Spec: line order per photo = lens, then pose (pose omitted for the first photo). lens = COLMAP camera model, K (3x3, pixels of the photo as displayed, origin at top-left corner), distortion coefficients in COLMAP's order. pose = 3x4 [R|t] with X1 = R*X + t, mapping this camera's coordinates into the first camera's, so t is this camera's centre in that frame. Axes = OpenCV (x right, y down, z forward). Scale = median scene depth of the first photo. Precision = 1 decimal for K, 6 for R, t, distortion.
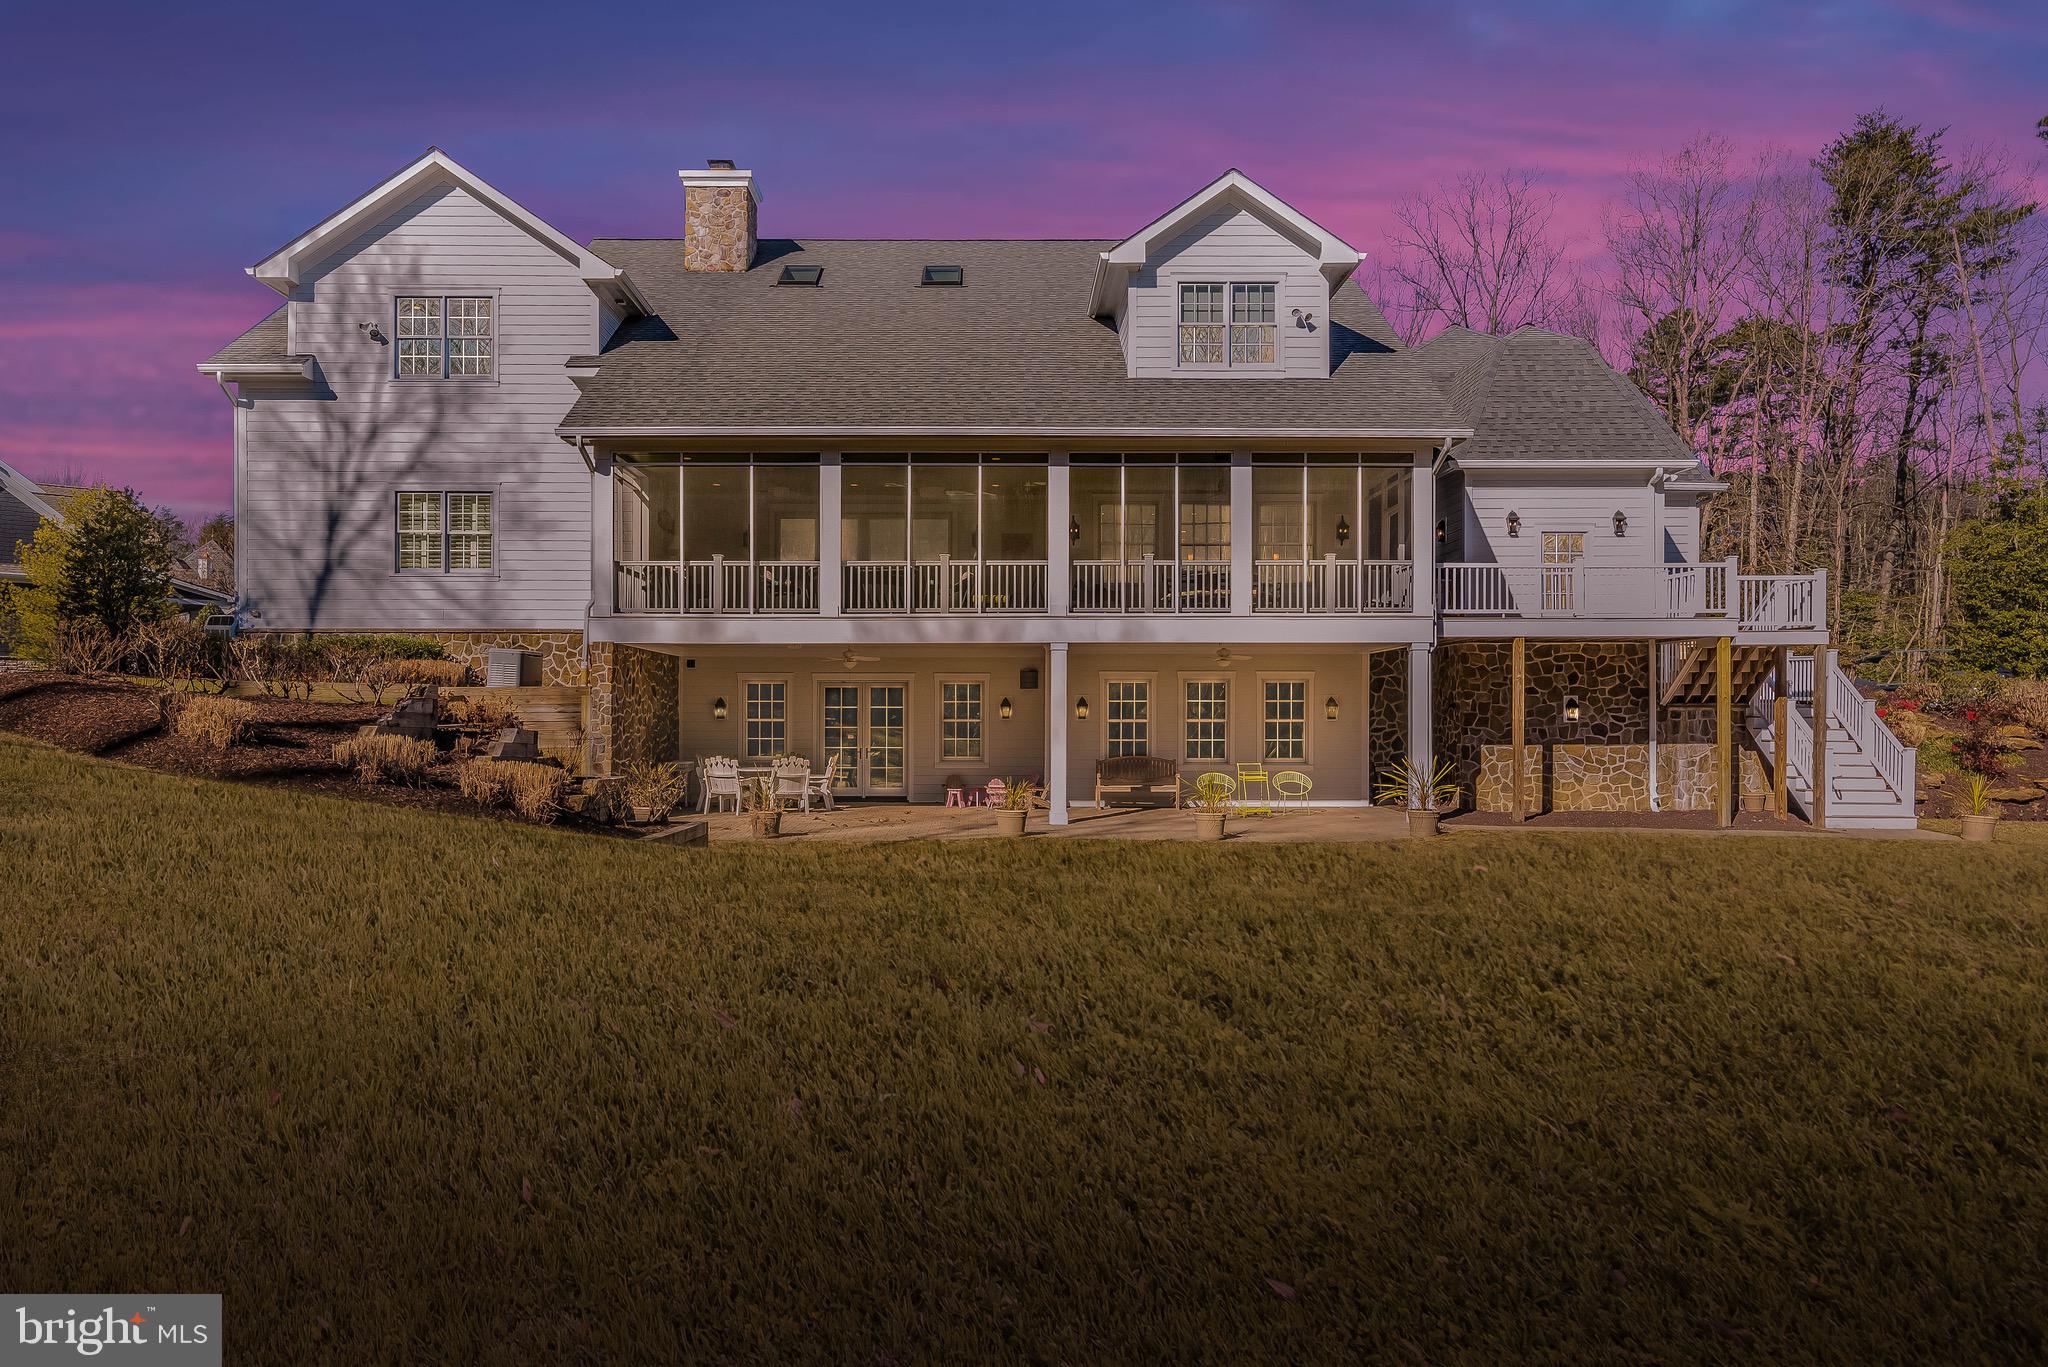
lens RADIAL K [[1373.7, 0, 1017.4], [0, 1373.7, 709.0], [0, 0, 1]] dist [0.001890, 0.000185]
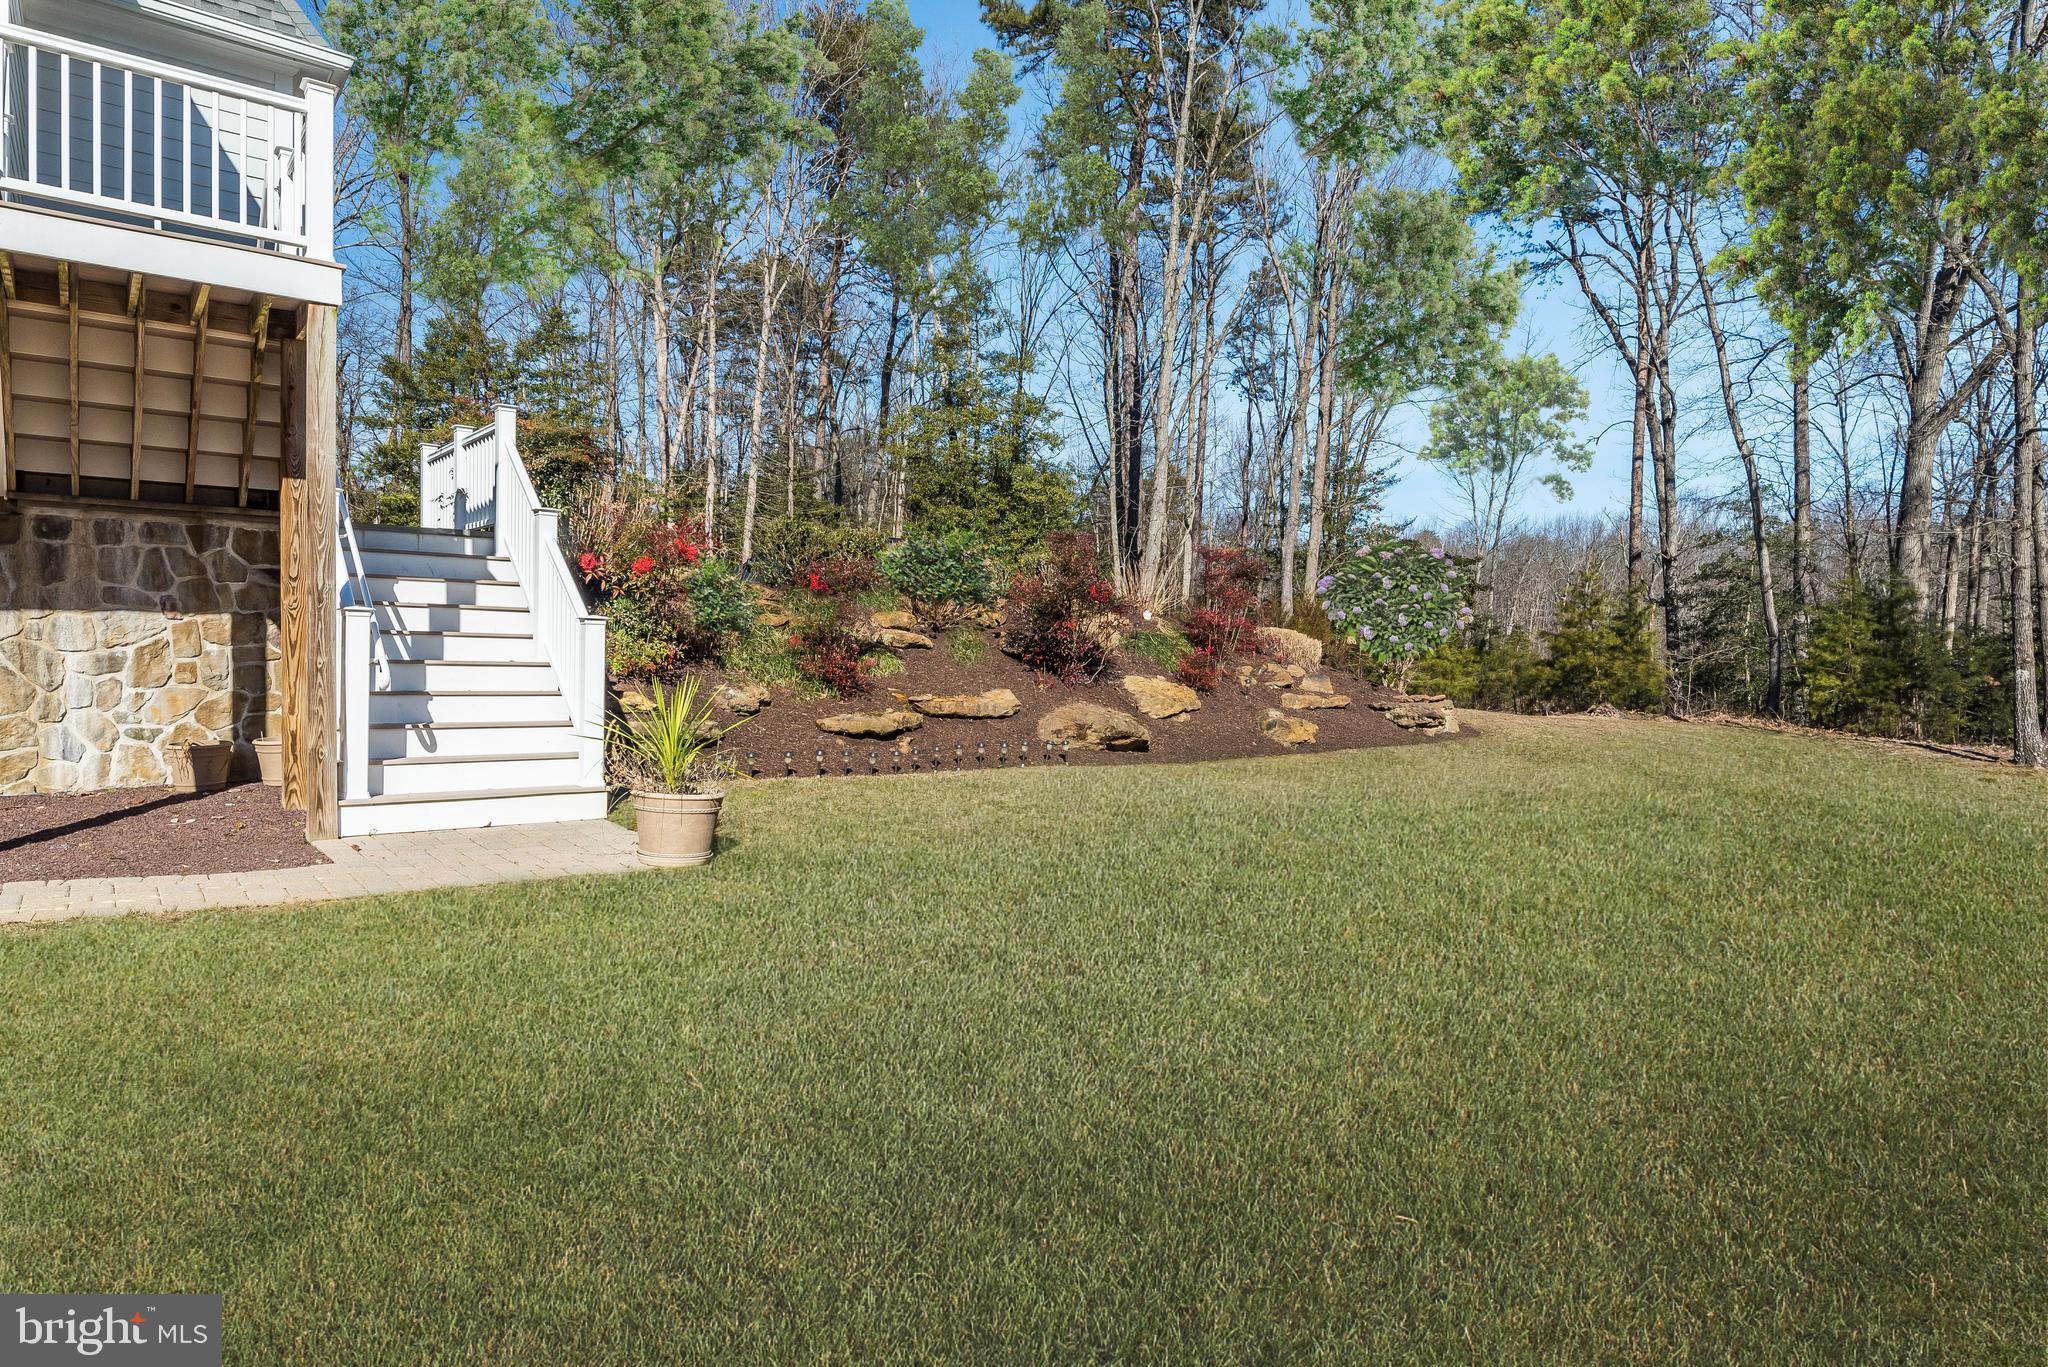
lens RADIAL K [[1178.2, 0, 1024.0], [0, 1178.2, 683.5], [0, 0, 1]] dist [-0.001402, -0.000070]
pose [[0.801026, -0.006452, 0.598595, 0.492732], [-0.004640, 0.999845, 0.016986, 0.038098], [-0.598612, -0.016384, 0.800871, 0.590235]]
